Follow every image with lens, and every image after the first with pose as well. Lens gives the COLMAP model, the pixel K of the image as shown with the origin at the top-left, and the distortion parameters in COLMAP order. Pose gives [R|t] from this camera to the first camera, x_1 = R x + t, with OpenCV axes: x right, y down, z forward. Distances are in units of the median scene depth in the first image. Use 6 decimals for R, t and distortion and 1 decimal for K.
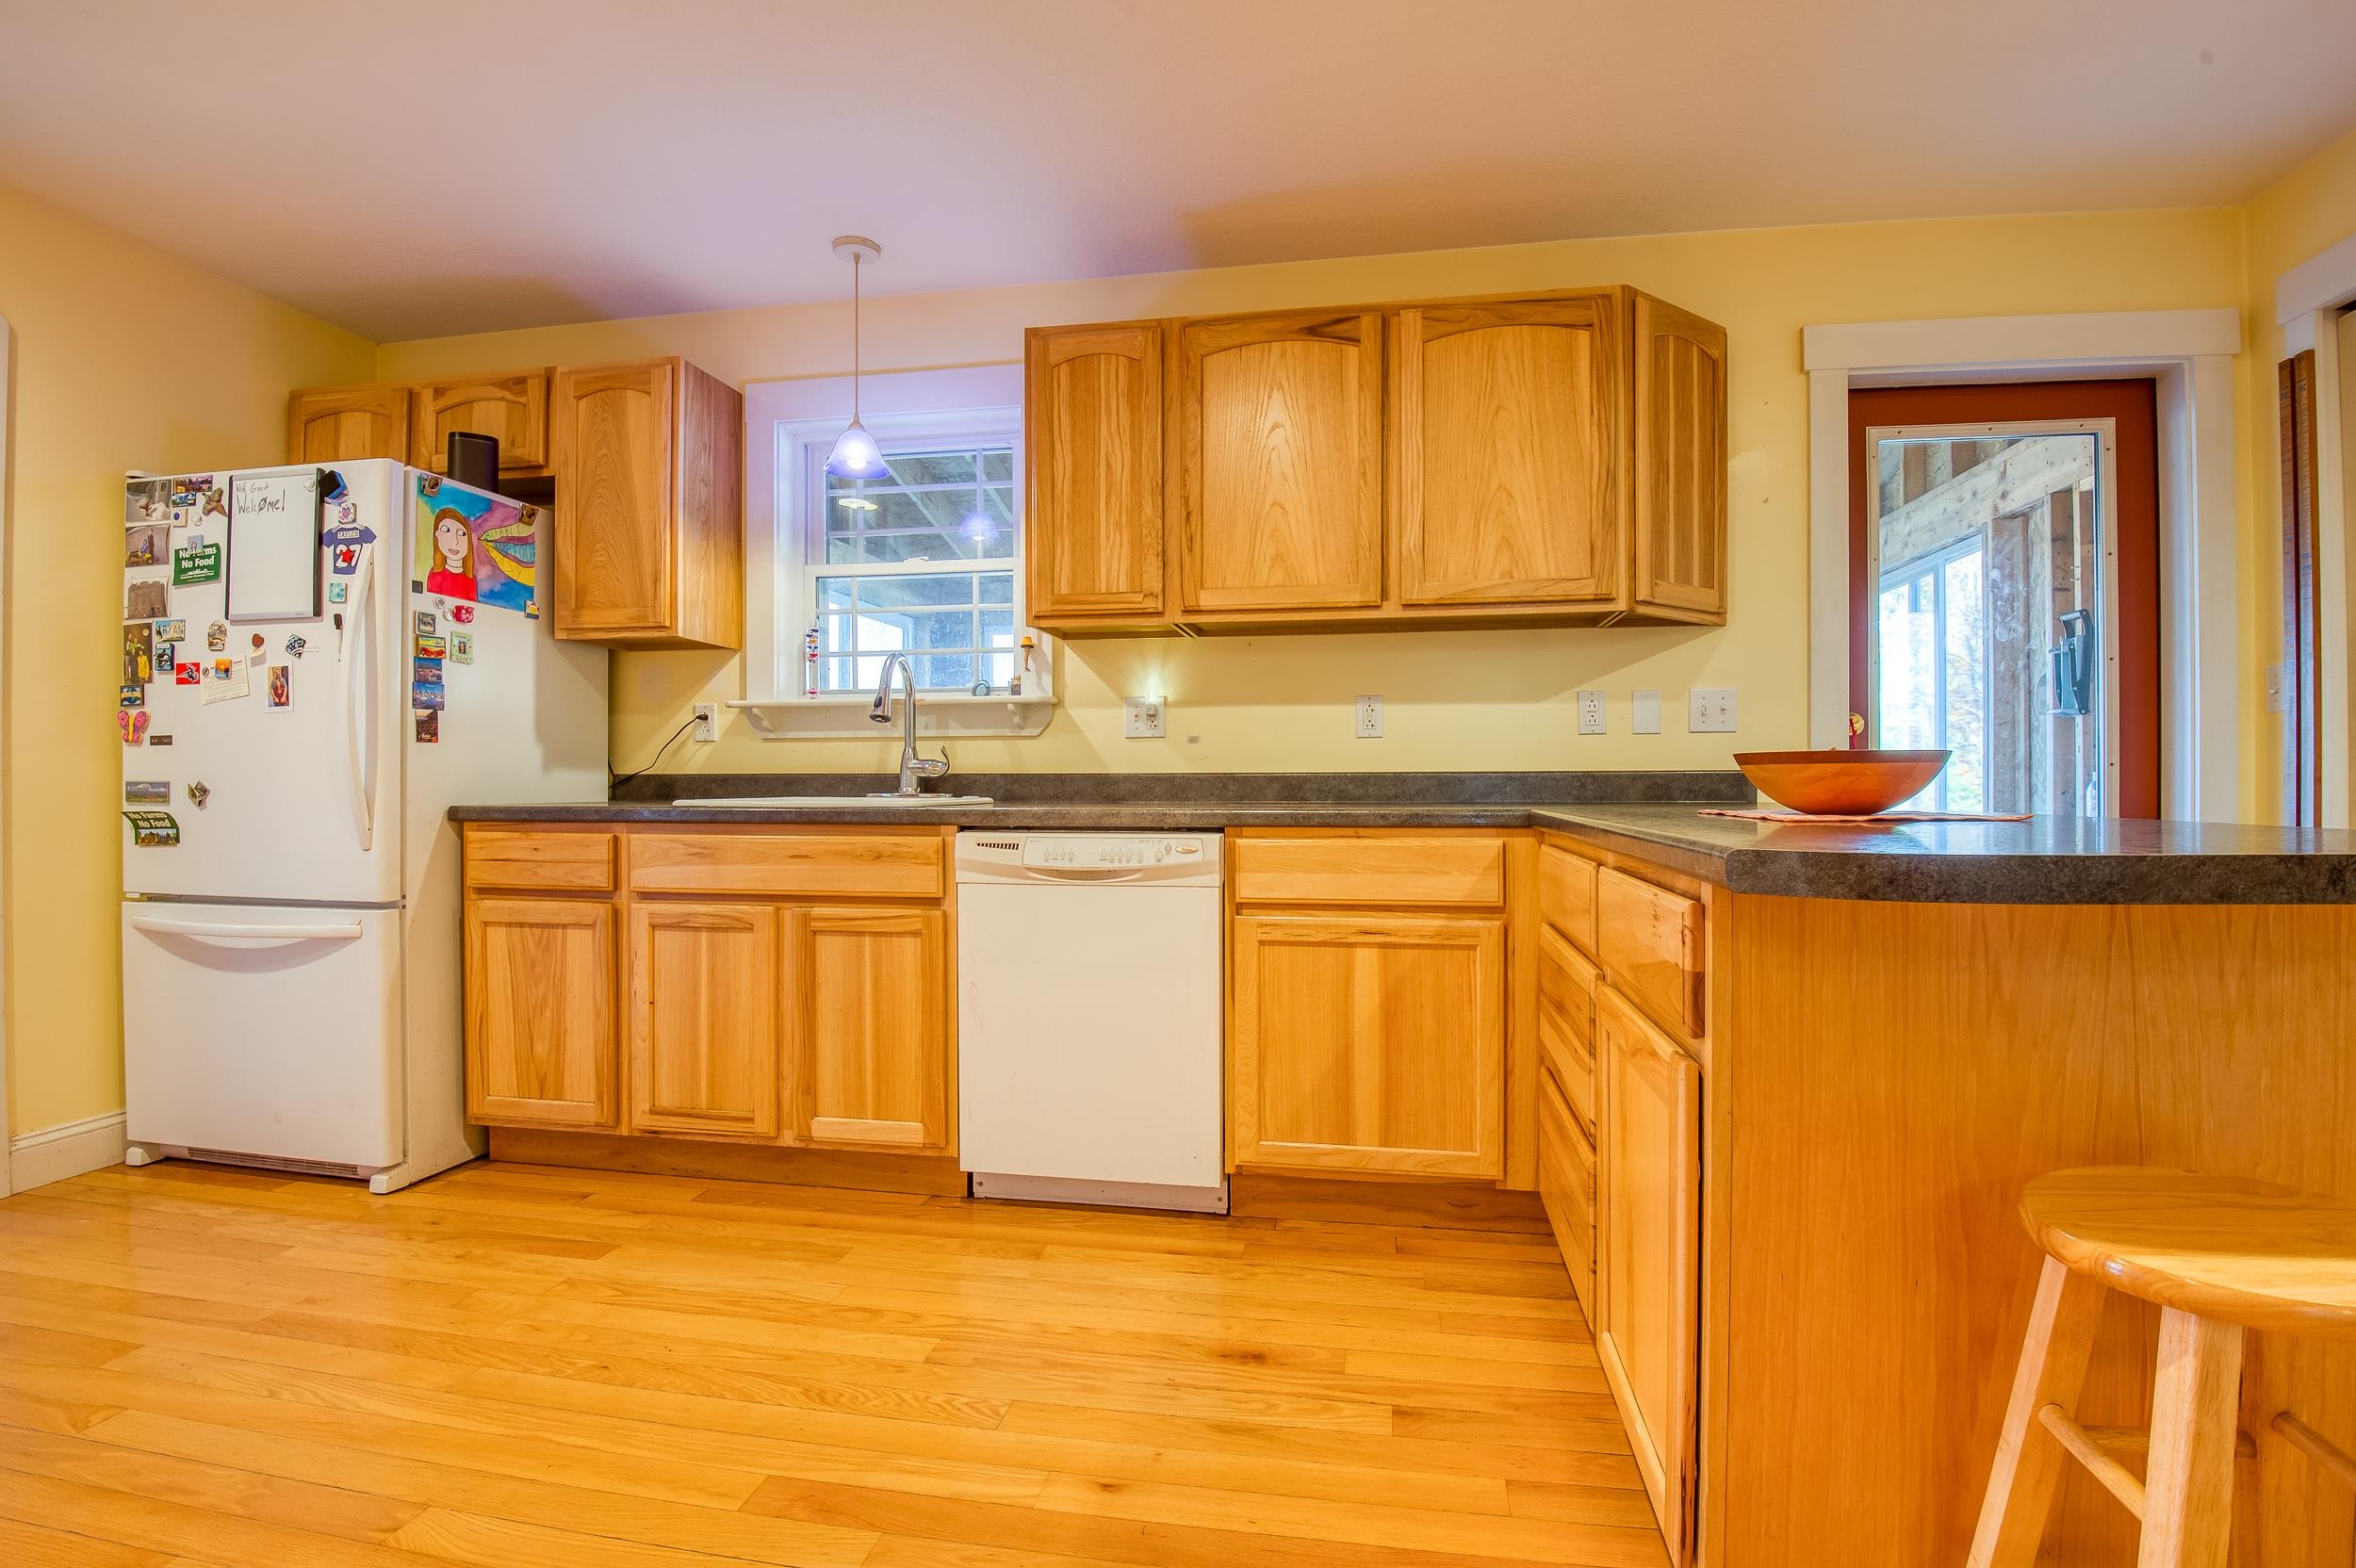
lens RADIAL K [[1110.6, 0, 1202.7], [0, 1110.6, 780.3], [0, 0, 1]] dist [-0.001863, -0.024991]
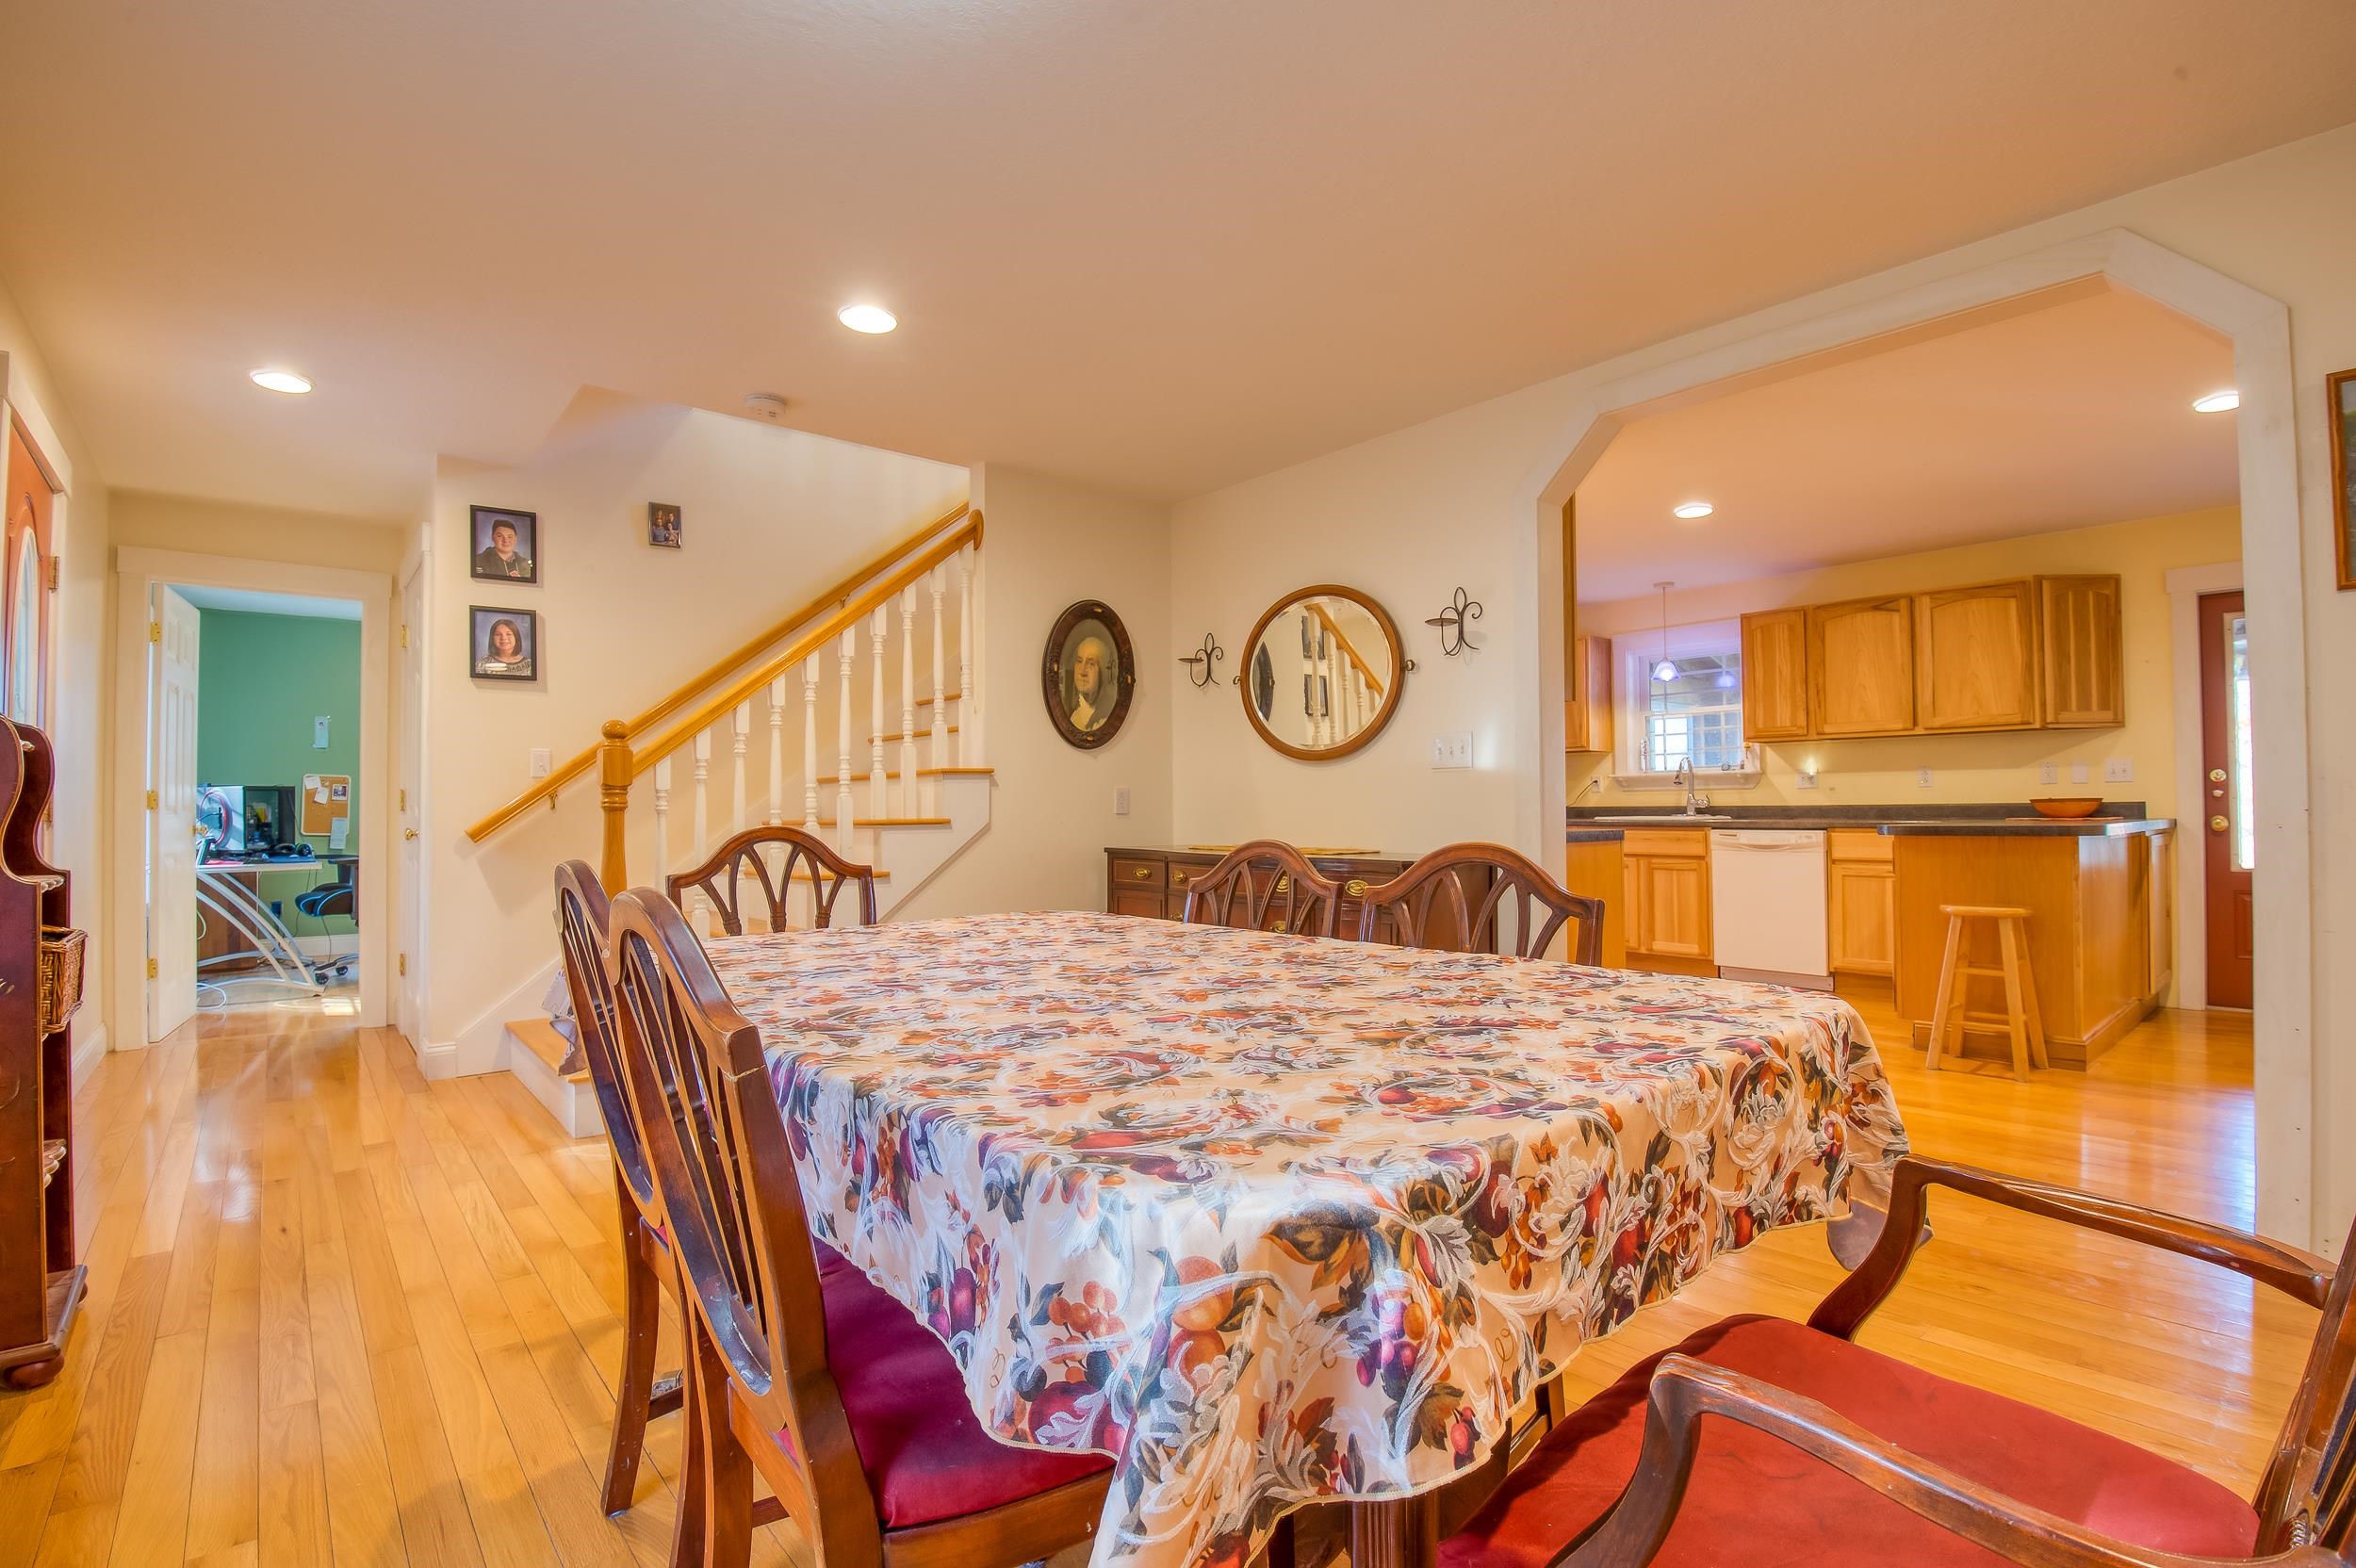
lens RADIAL K [[1110.6, 0, 1202.7], [0, 1110.6, 780.3], [0, 0, 1]] dist [-0.001863, -0.024991]
pose [[0.777109, -0.021550, -0.628997, 0.440495], [0.008458, 0.999681, -0.023800, -0.015495], [0.629309, 0.013175, 0.777043, -1.586942]]
